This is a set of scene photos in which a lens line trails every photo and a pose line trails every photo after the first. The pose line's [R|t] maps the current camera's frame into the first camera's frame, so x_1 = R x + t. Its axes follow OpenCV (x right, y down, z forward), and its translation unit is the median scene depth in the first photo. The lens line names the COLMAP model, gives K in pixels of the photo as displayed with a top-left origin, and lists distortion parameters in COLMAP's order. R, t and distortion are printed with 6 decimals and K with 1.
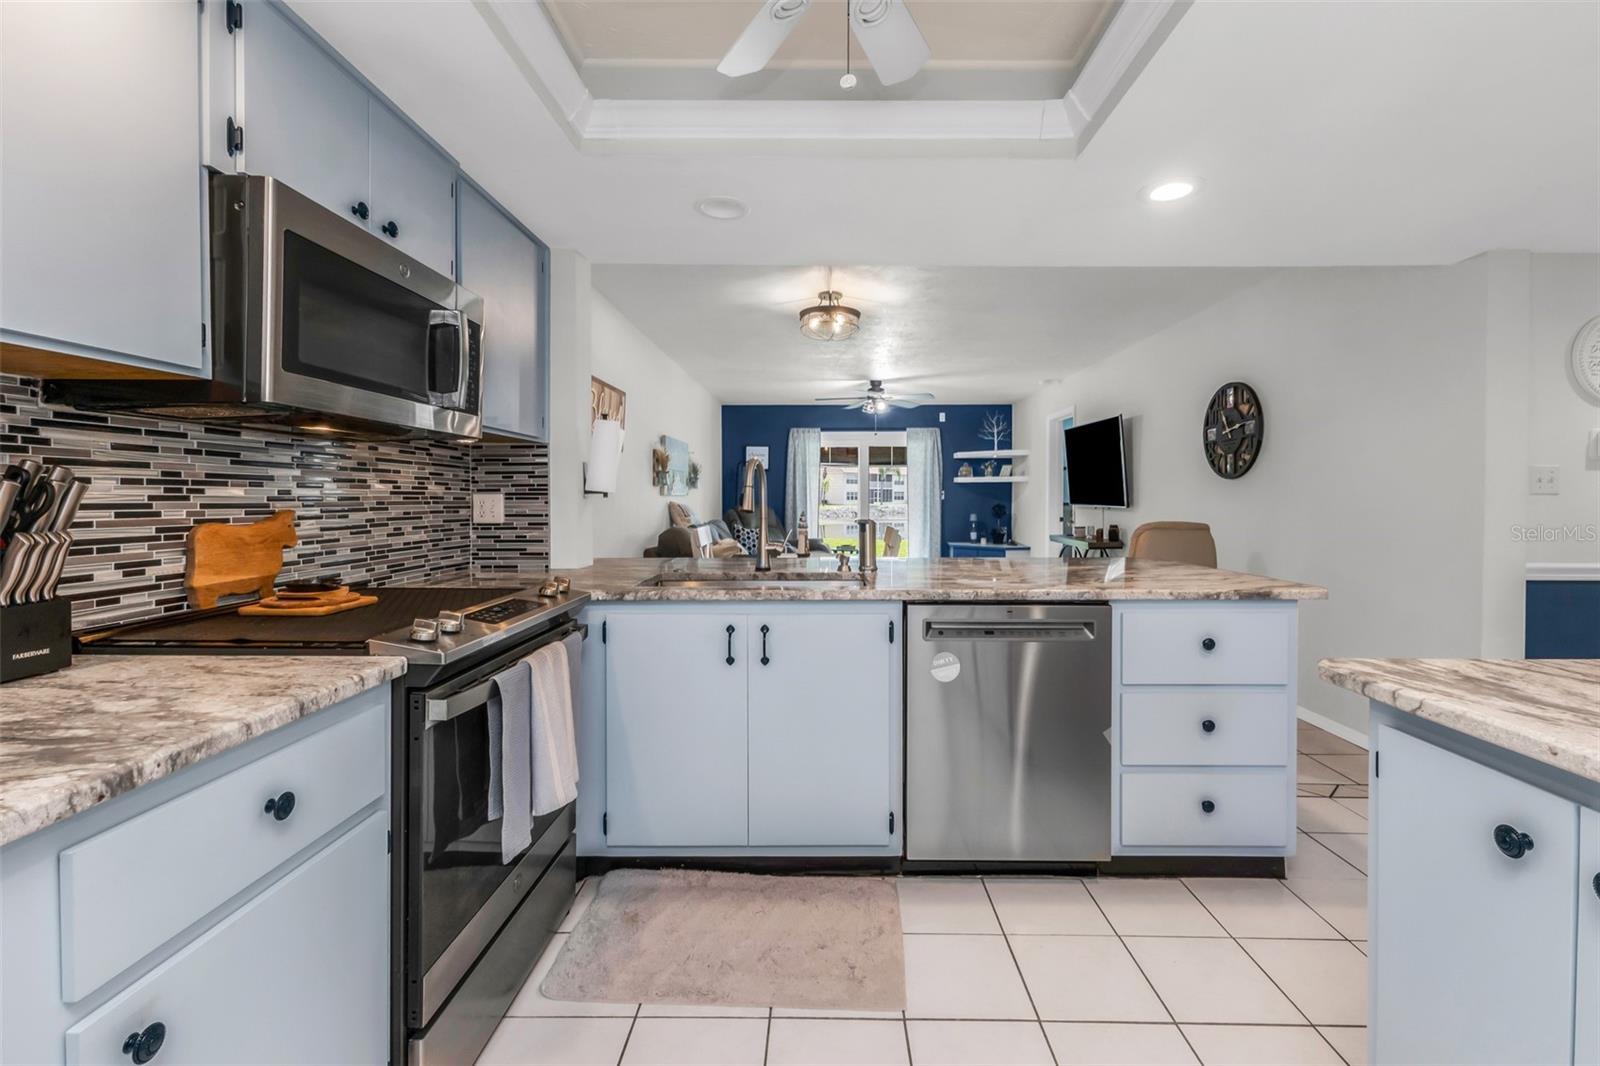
lens RADIAL K [[704.4, 0, 819.6], [0, 704.4, 506.8], [0, 0, 1]] dist [0.011258, -0.000034]
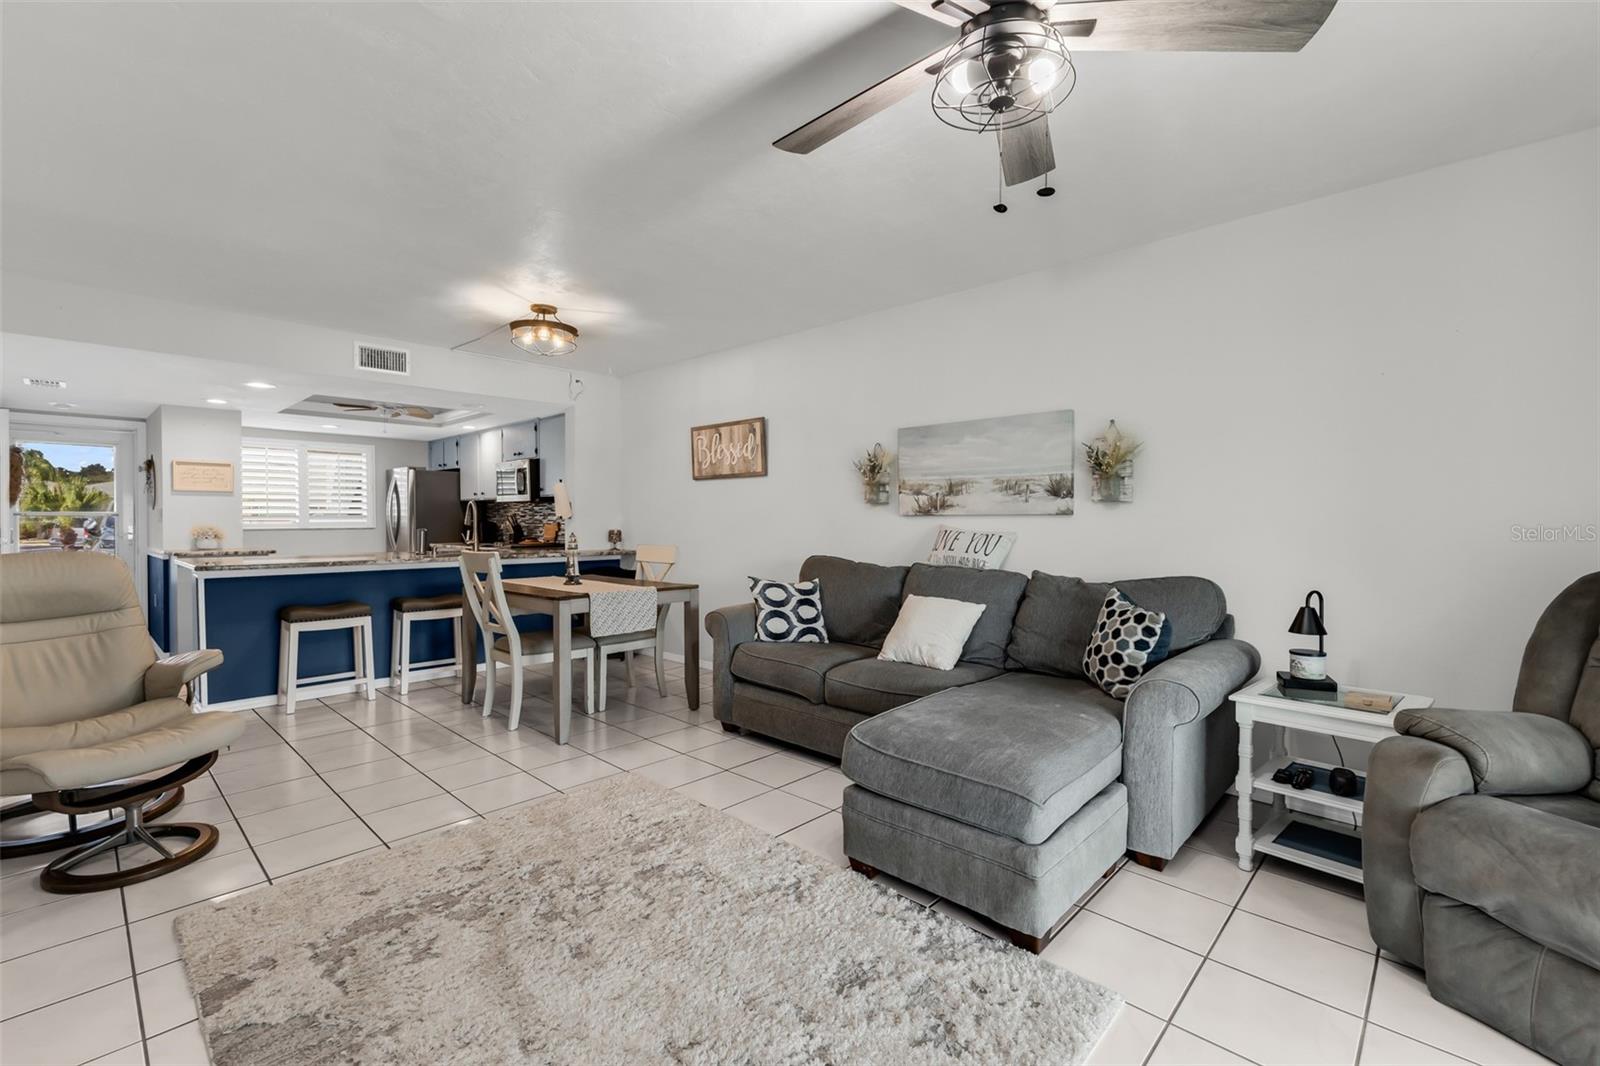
lens RADIAL K [[689.0, 0, 800.1], [0, 689.0, 533.3], [0, 0, 1]] dist [0.001878, 0.000743]
pose [[-0.684531, 0.014354, -0.728842, 0.924508], [-0.010975, 0.999490, 0.029992, -0.051265], [0.728901, 0.028529, -0.684024, 3.790396]]
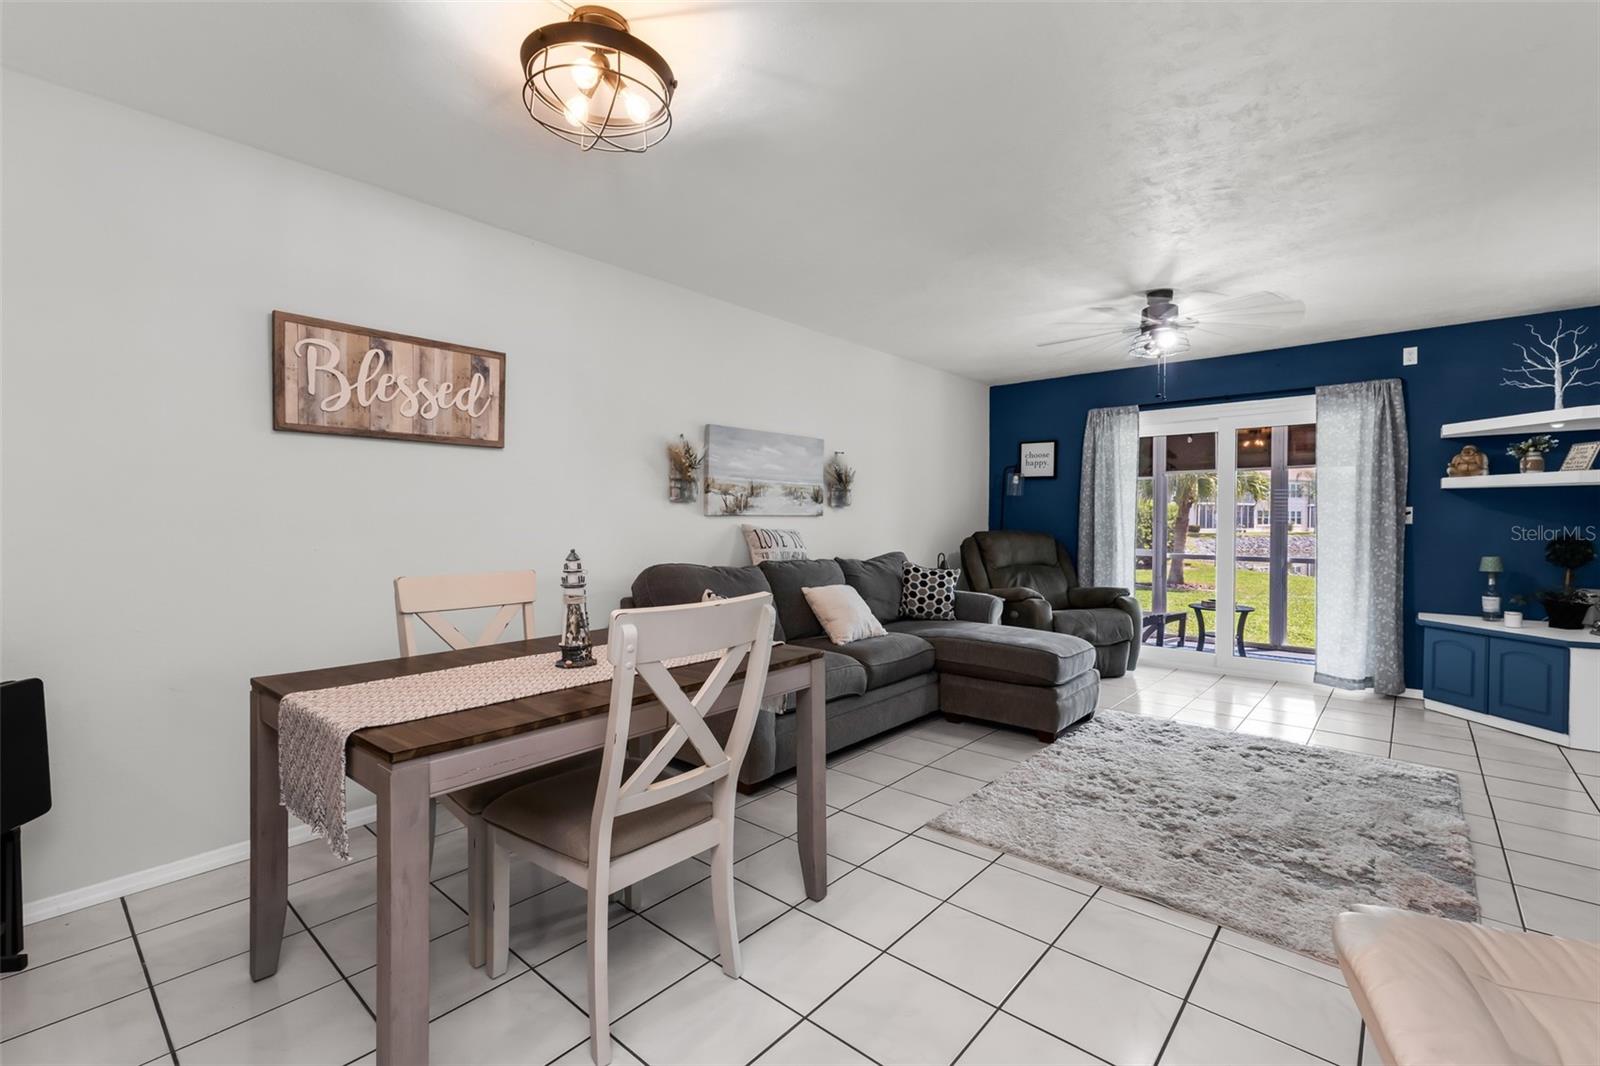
lens RADIAL K [[700.7, 0, 805.4], [0, 700.7, 531.3], [0, 0, 1]] dist [0.003373, 0.000198]
pose [[0.758029, 0.011832, -0.652114, 0.752685], [-0.010322, 0.999928, 0.006145, -0.018650], [0.652139, 0.002073, 0.758096, 1.523999]]
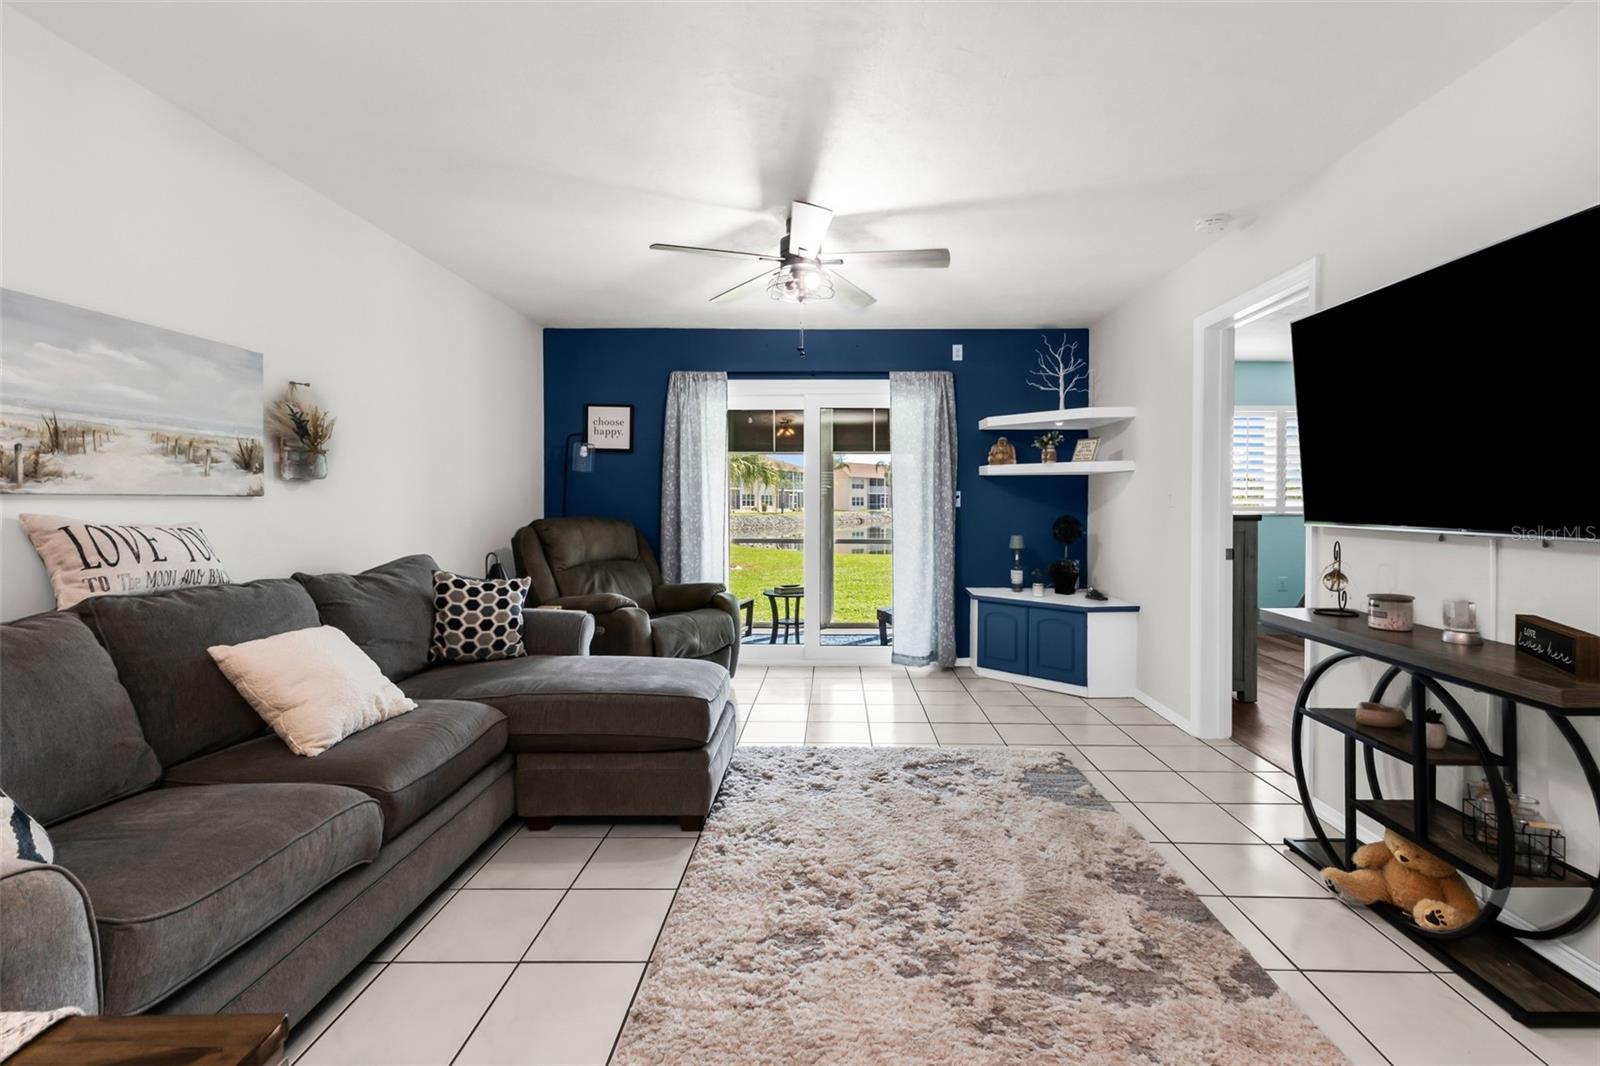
lens RADIAL K [[693.3, 0, 826.6], [0, 693.3, 514.2], [0, 0, 1]] dist [0.009826, -0.000421]
pose [[0.999991, 0.001705, -0.004005, 0.331219], [-0.001692, 0.999994, 0.003036, -0.028515], [0.004010, -0.003030, 0.999987, 2.033163]]
